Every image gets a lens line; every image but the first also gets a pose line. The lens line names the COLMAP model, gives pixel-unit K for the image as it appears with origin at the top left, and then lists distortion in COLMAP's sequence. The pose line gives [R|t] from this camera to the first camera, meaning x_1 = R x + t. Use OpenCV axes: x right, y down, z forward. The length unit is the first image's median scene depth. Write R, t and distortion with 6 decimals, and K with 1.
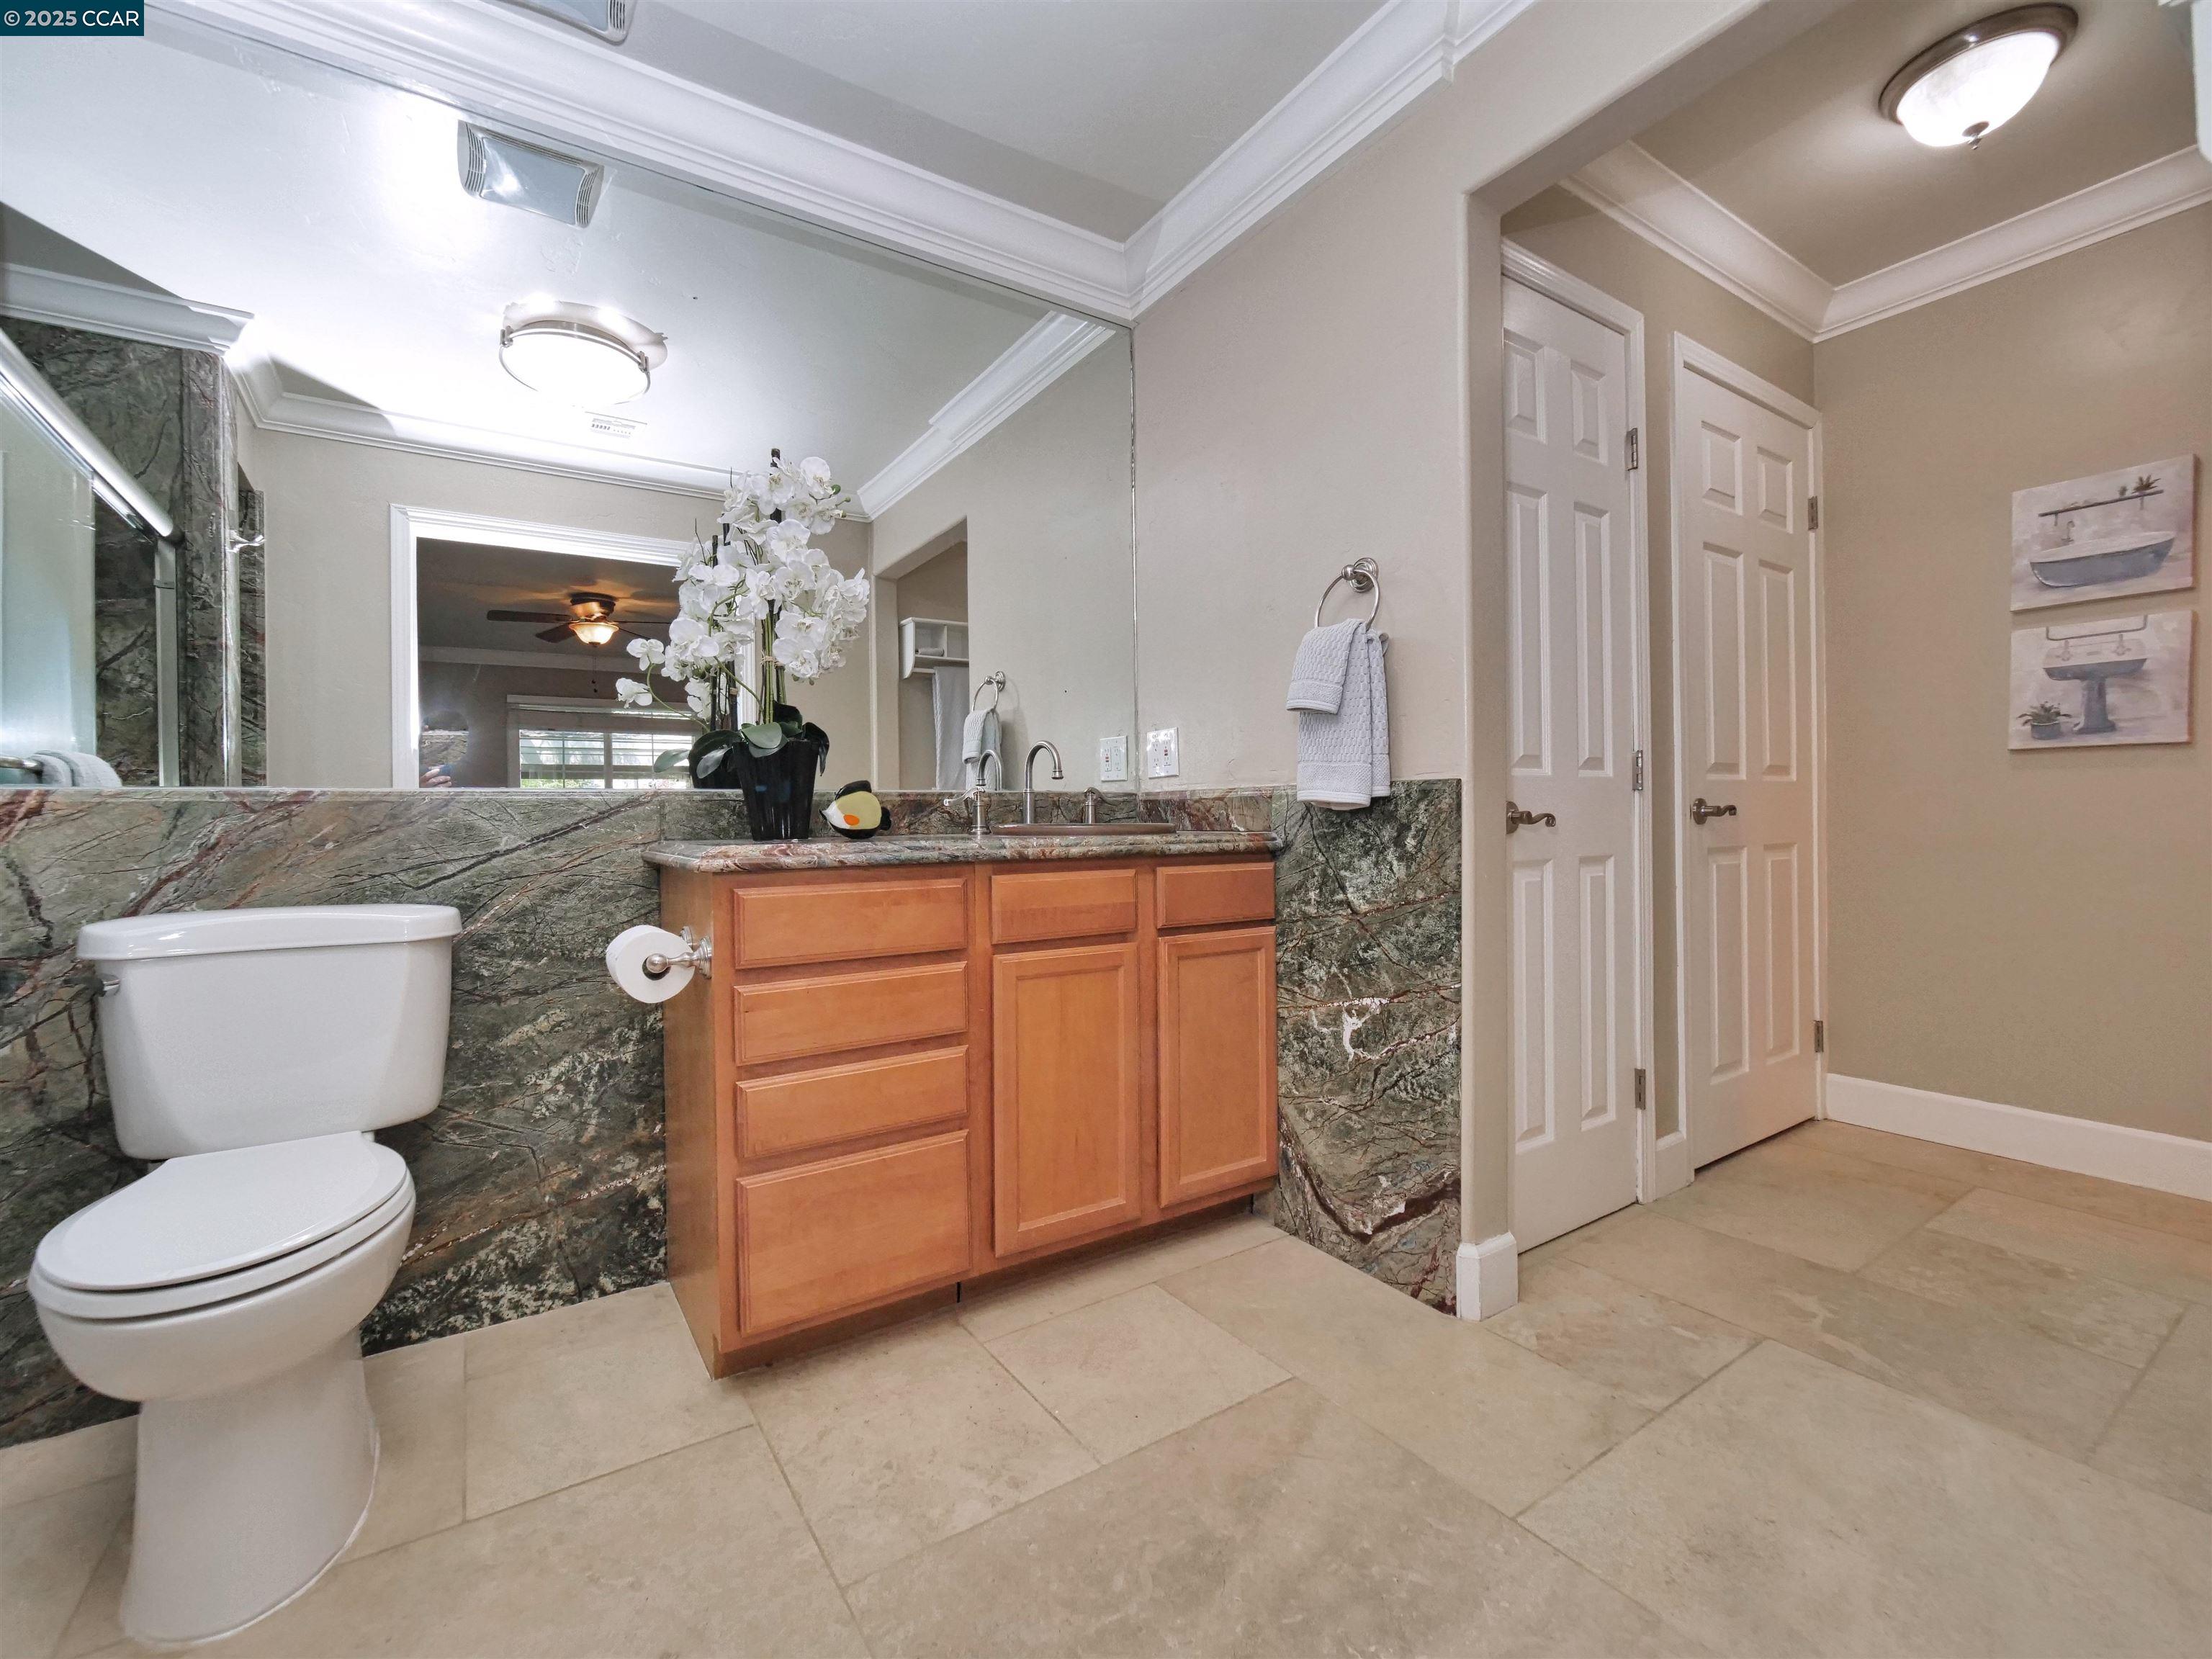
lens RADIAL K [[940.2, 0, 1077.2], [0, 940.2, 833.0], [0, 0, 1]] dist [-0.007997, 0.000778]
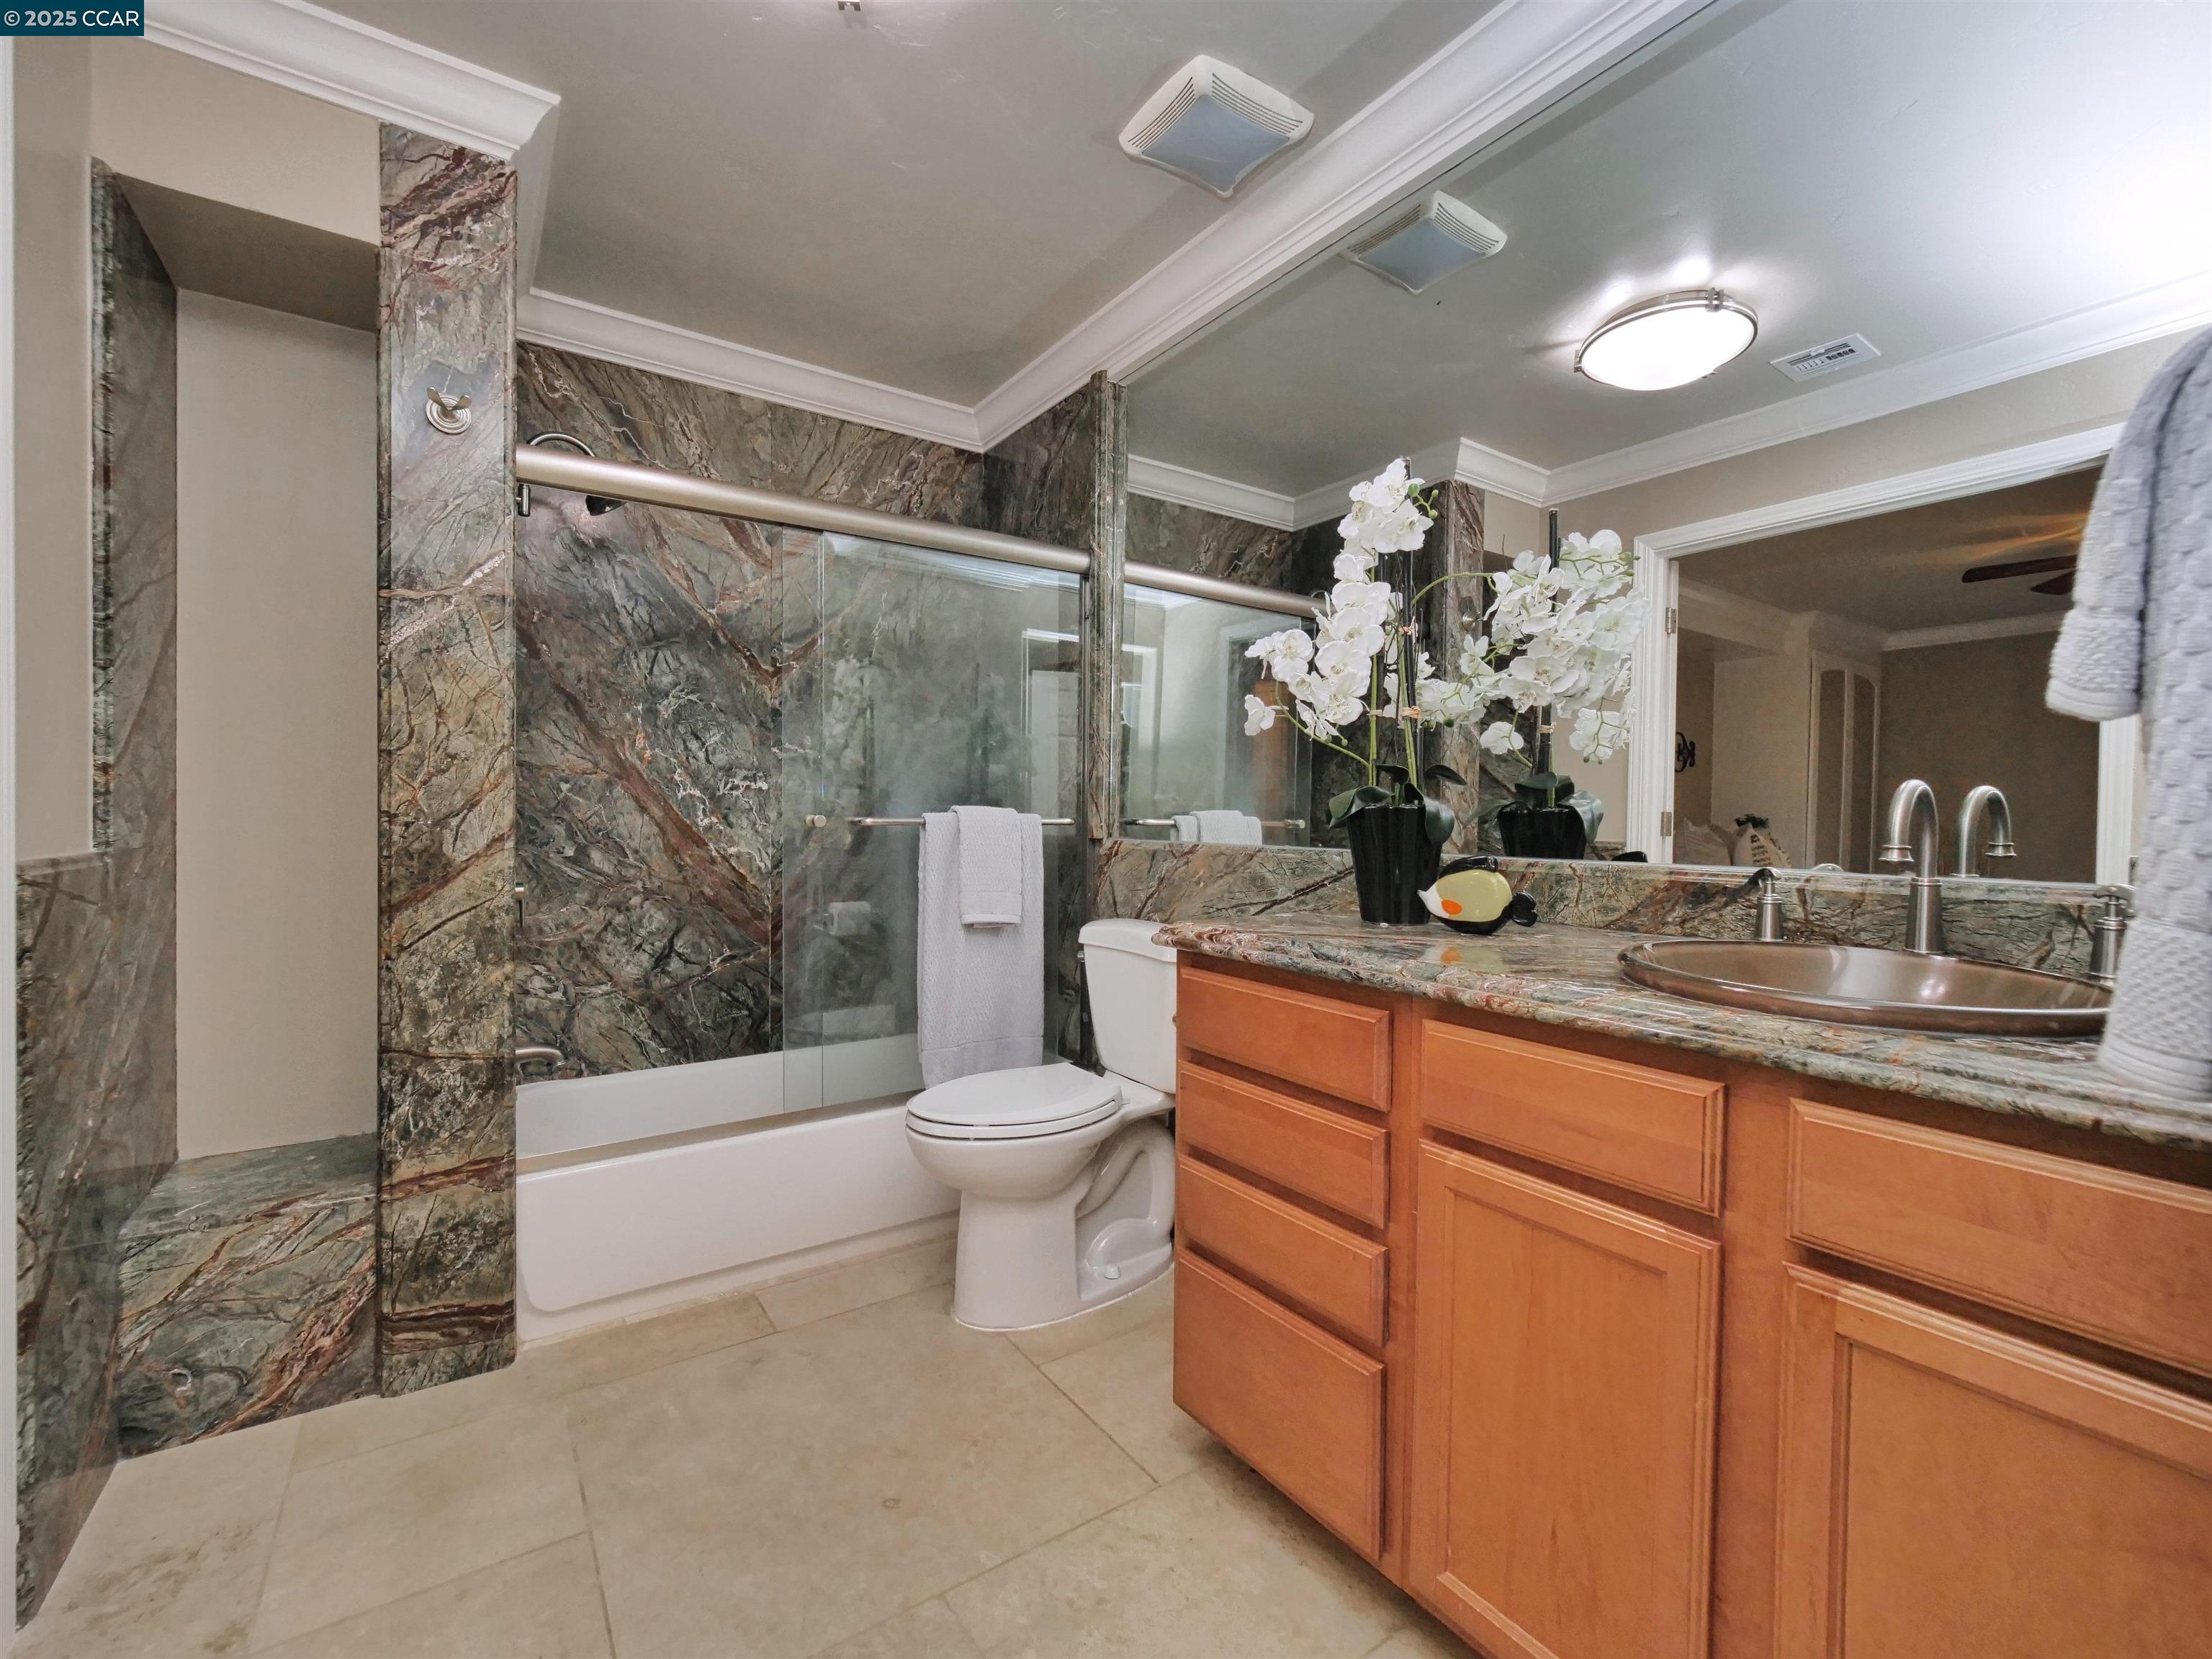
lens RADIAL K [[940.2, 0, 1088.5], [0, 940.2, 826.6], [0, 0, 1]] dist [-0.007997, 0.000778]
pose [[0.017868, 0.031612, -0.999340, 0.549908], [-0.020653, 0.999298, 0.031241, -0.103287], [0.999627, 0.020081, 0.018508, 0.731033]]
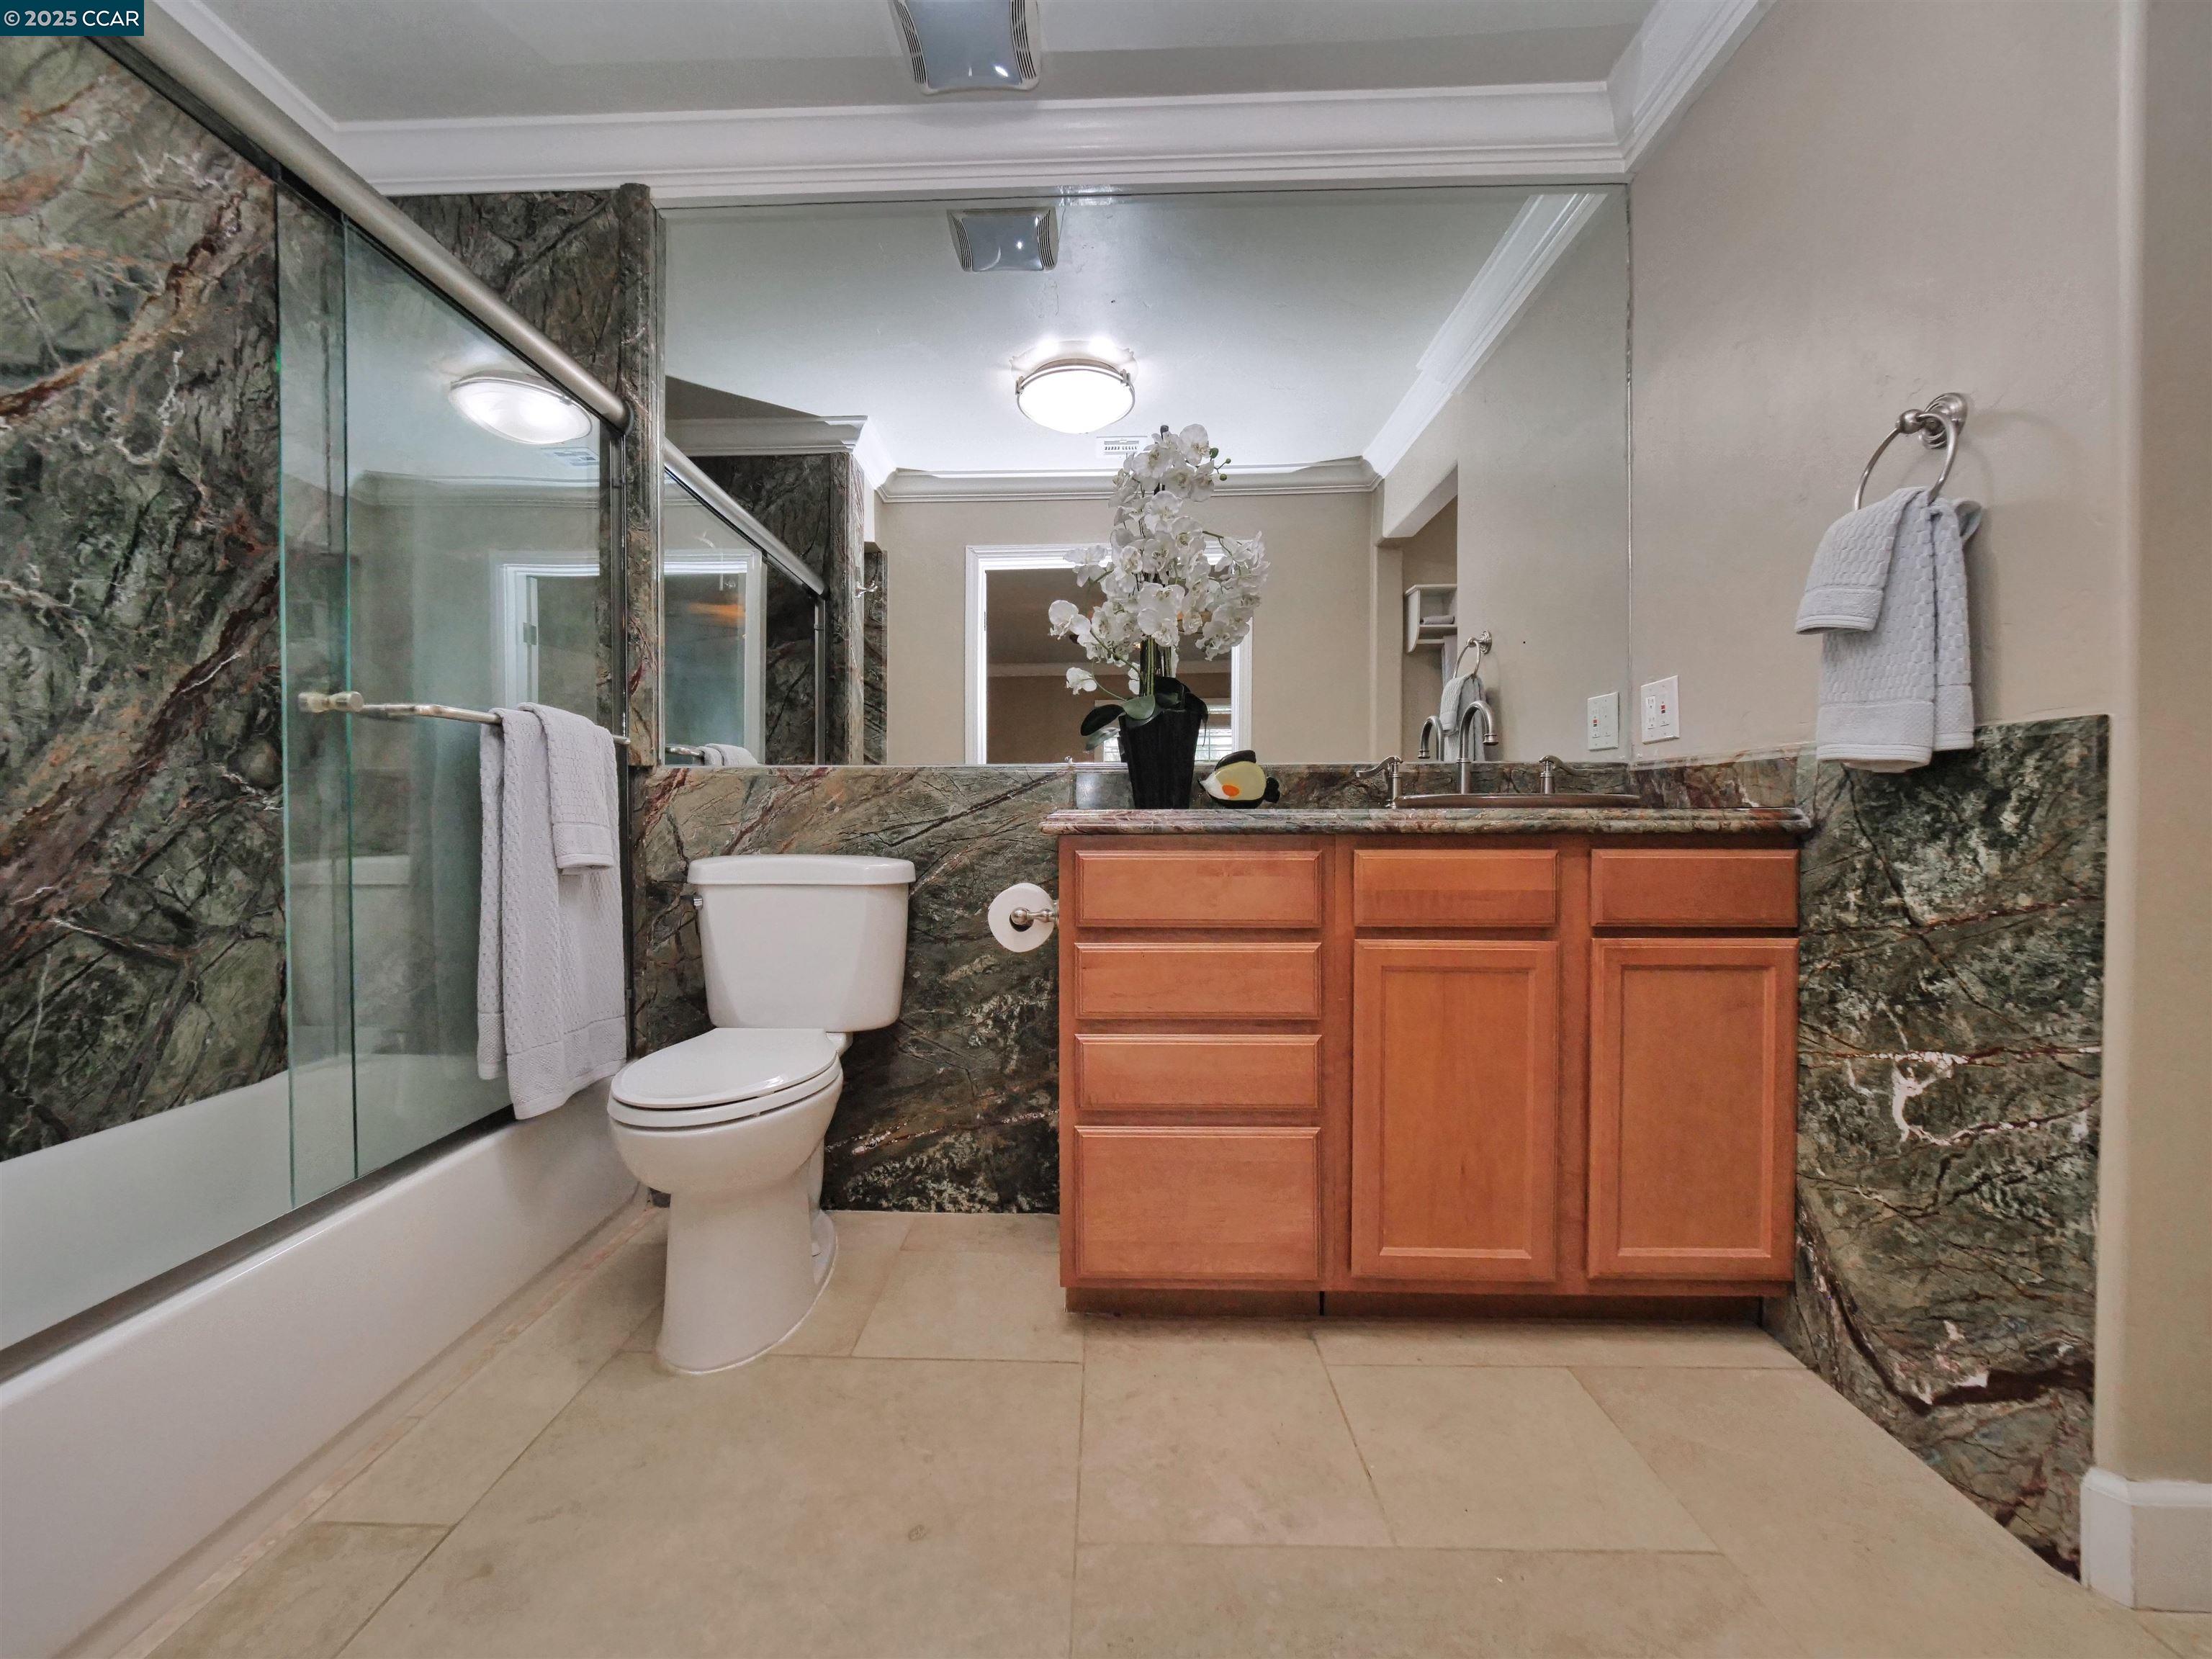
lens RADIAL K [[940.2, 0, 1077.4], [0, 940.2, 830.7], [0, 0, 1]] dist [-0.007997, 0.000778]
pose [[0.821506, 0.018723, -0.569892, 0.196695], [-0.016619, 0.999822, 0.008891, 0.023239], [0.569957, 0.002167, 0.821671, 0.111701]]
